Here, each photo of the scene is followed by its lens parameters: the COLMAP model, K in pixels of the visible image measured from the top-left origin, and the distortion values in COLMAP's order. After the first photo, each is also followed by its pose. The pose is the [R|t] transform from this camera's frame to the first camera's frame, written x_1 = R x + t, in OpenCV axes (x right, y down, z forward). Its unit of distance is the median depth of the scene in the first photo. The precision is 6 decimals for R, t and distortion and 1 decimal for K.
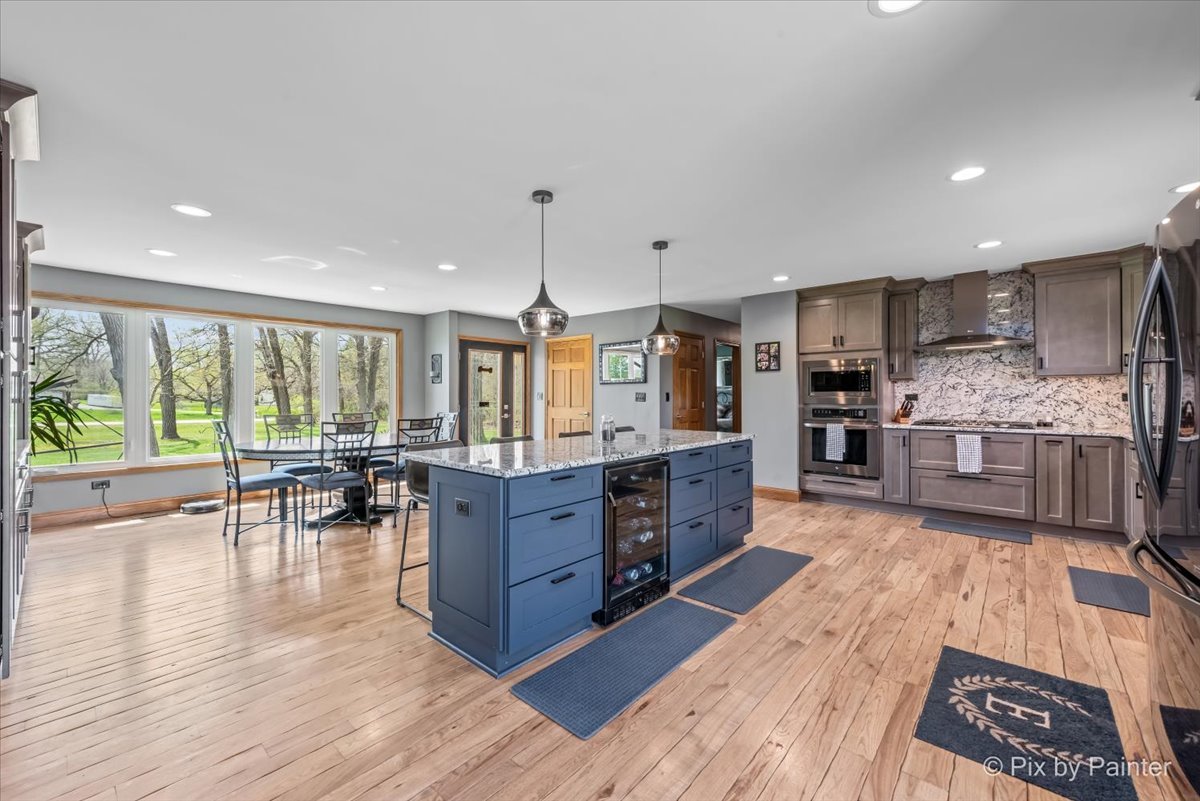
lens RADIAL K [[479.2, 0, 602.2], [0, 479.2, 393.4], [0, 0, 1]] dist [0.013209, -0.001922]
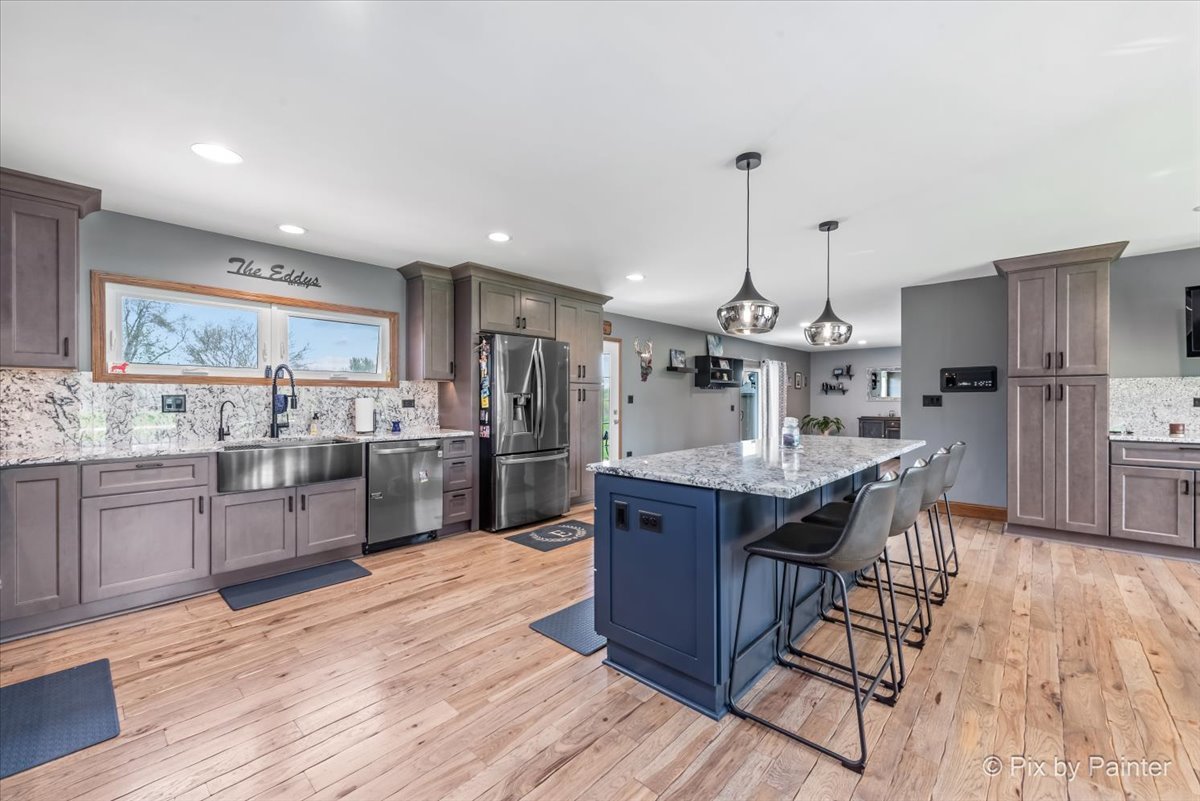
lens RADIAL K [[479.2, 0, 604.8], [0, 479.2, 399.8], [0, 0, 1]] dist [0.013209, -0.001922]
pose [[-0.999816, 0.003413, 0.018883, 0.217765], [0.003349, 0.999988, -0.003456, 0.007666], [-0.018894, -0.003392, -0.999816, 1.197581]]
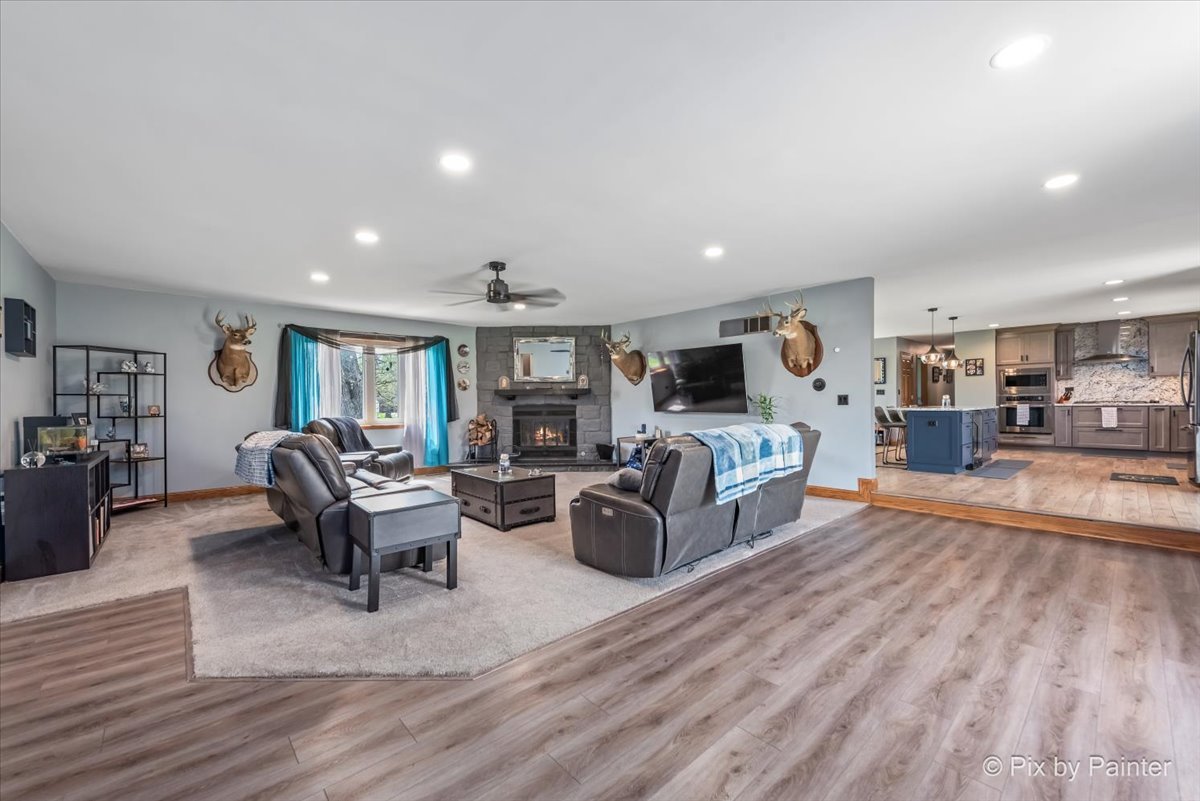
lens RADIAL K [[479.2, 0, 600.6], [0, 479.2, 407.1], [0, 0, 1]] dist [0.013209, -0.001922]
pose [[0.993701, -0.008068, -0.111770, -0.890143], [0.009887, 0.999827, 0.015728, 0.029696], [0.111623, -0.016734, 0.993610, -0.981320]]
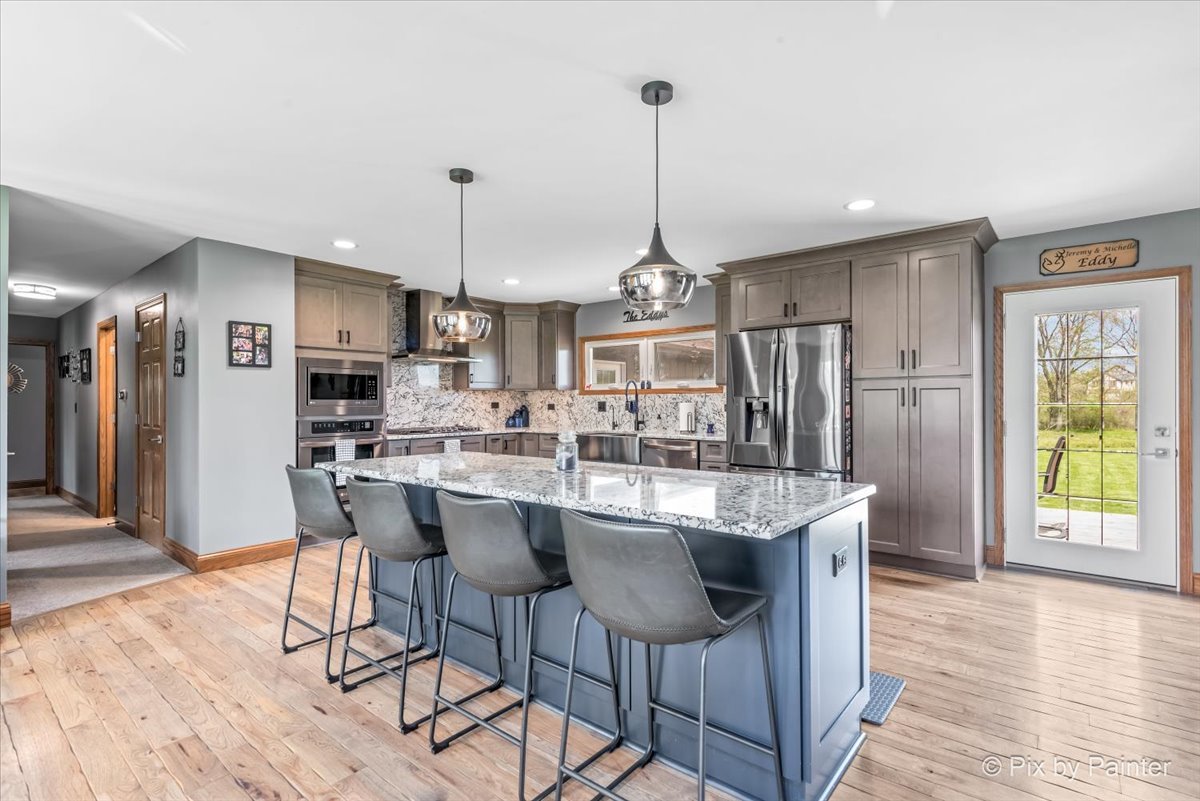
lens RADIAL K [[568.5, 0, 605.8], [0, 568.5, 408.3], [0, 0, 1]] dist [0.005824, -0.000629]
pose [[-0.032503, -0.006564, 0.999450, -0.484835], [-0.000392, 0.999978, 0.006555, 0.004453], [-0.999472, -0.000179, -0.032505, 0.603896]]
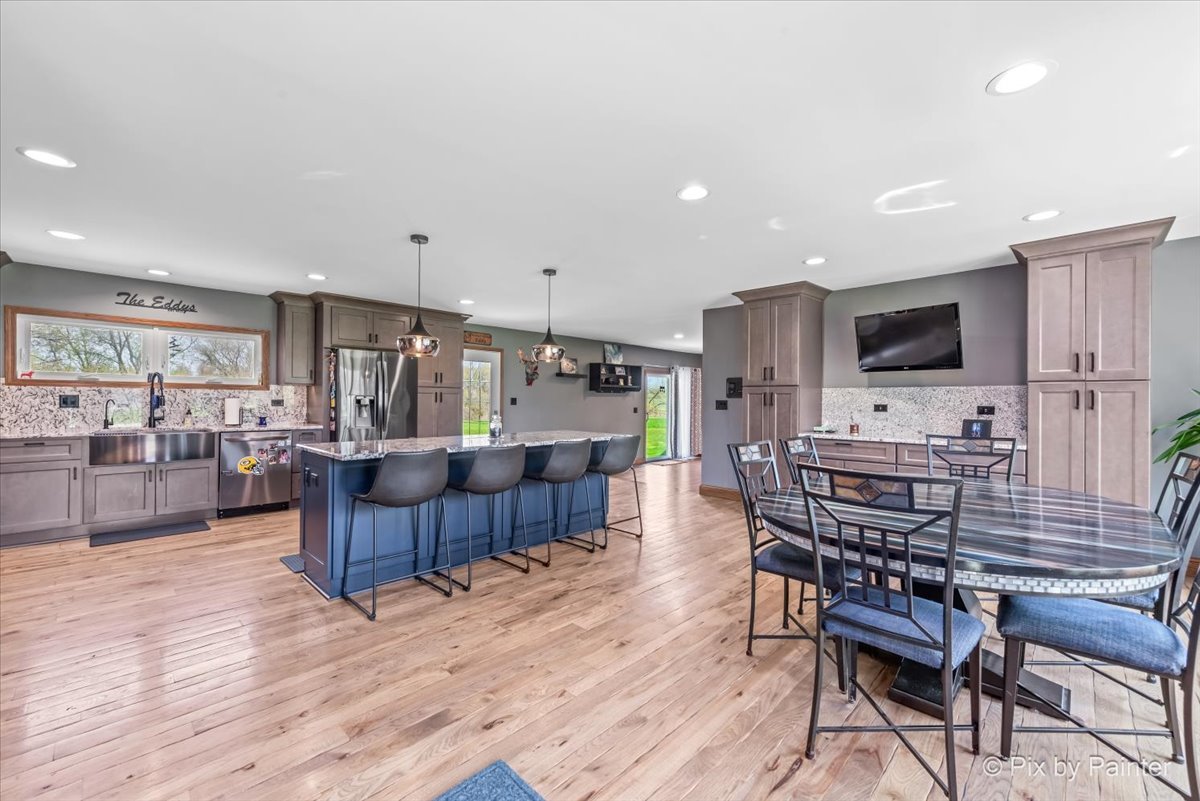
lens RADIAL K [[479.2, 0, 603.4], [0, 479.2, 402.7], [0, 0, 1]] dist [0.013209, -0.001922]
pose [[-0.998562, -0.006471, 0.053211, -0.209790], [-0.006520, 0.999978, -0.000738, 0.005968], [-0.053205, -0.001084, -0.998583, 1.392265]]
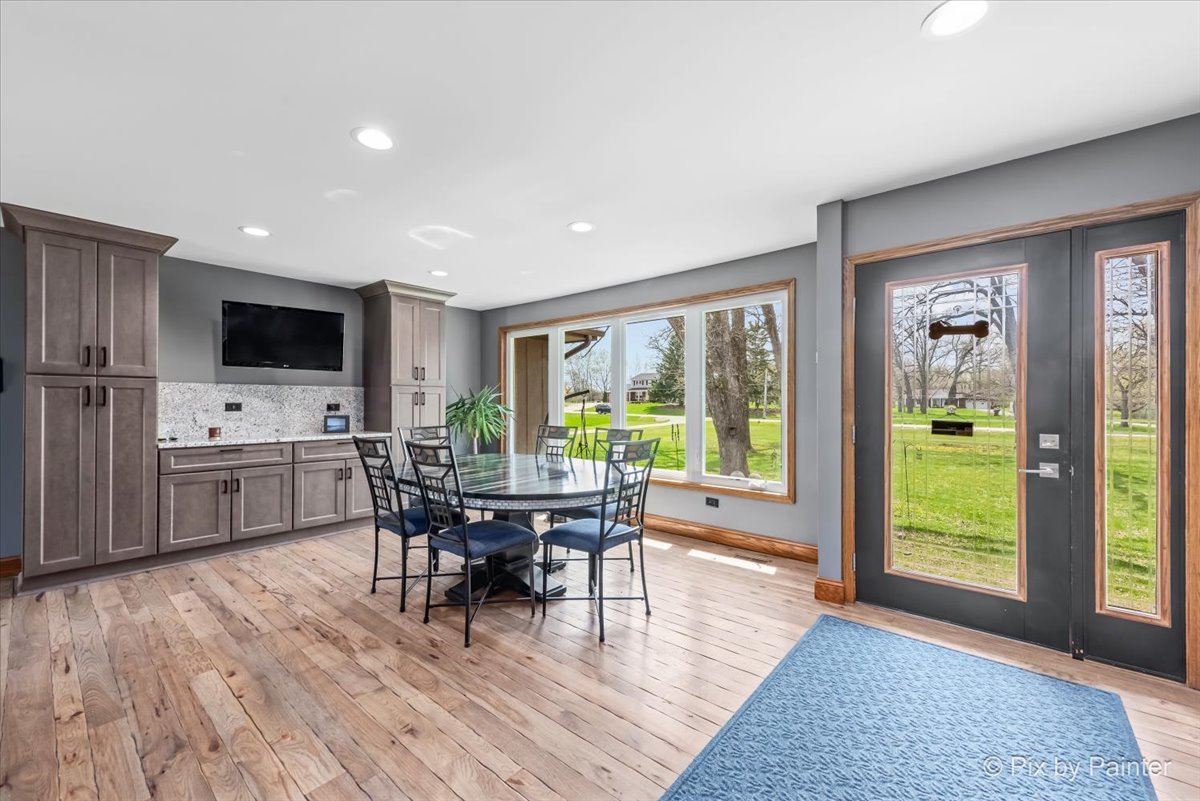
lens RADIAL K [[479.2, 0, 602.5], [0, 479.2, 402.5], [0, 0, 1]] dist [0.013209, -0.001922]
pose [[0.010221, 0.001253, -0.999947, 0.145617], [0.001683, 0.999998, 0.001270, 0.004219], [0.999946, -0.001696, 0.010219, 1.057643]]
